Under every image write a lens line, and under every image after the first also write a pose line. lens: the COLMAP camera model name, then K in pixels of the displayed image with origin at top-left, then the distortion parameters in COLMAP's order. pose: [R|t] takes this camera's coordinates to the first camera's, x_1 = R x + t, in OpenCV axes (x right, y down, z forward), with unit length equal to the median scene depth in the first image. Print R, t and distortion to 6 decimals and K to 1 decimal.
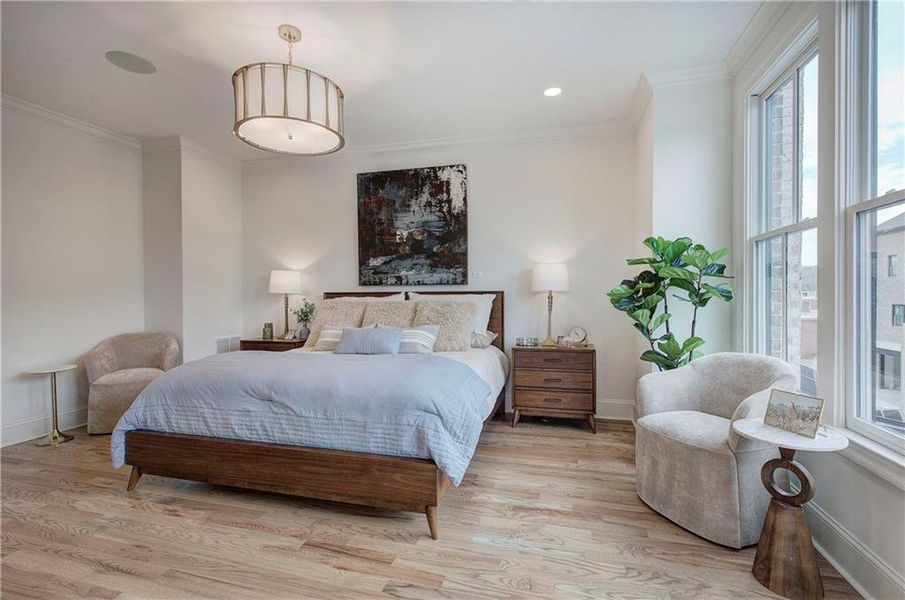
lens RADIAL K [[417.3, 0, 454.0], [0, 417.3, 296.6], [0, 0, 1]] dist [-0.001857, 0.000270]
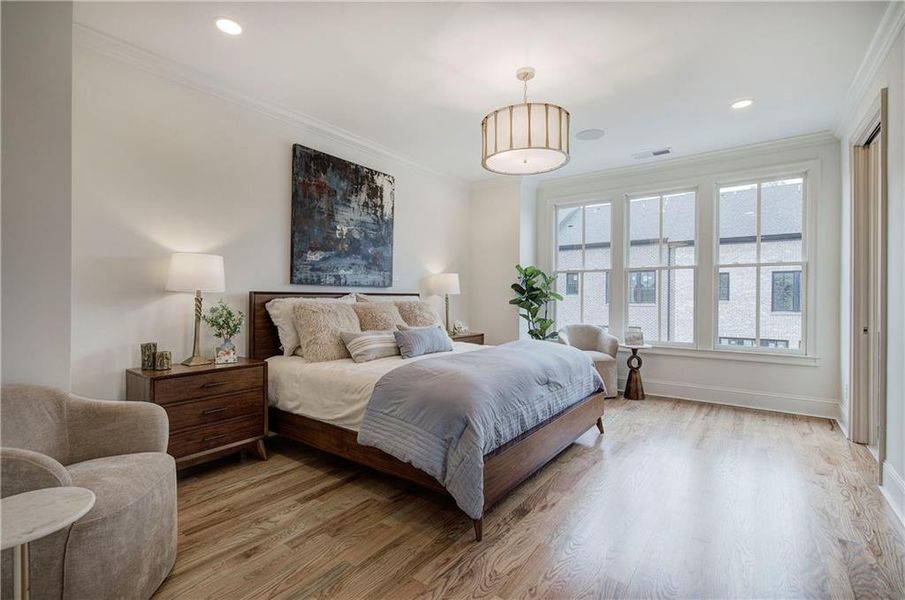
lens RADIAL K [[417.3, 0, 455.8], [0, 417.3, 300.7], [0, 0, 1]] dist [-0.001857, 0.000270]
pose [[0.344780, -0.002221, 0.938681, -0.910098], [-0.001283, 0.999995, 0.002838, 0.003198], [-0.938683, -0.002183, 0.344775, 0.454574]]
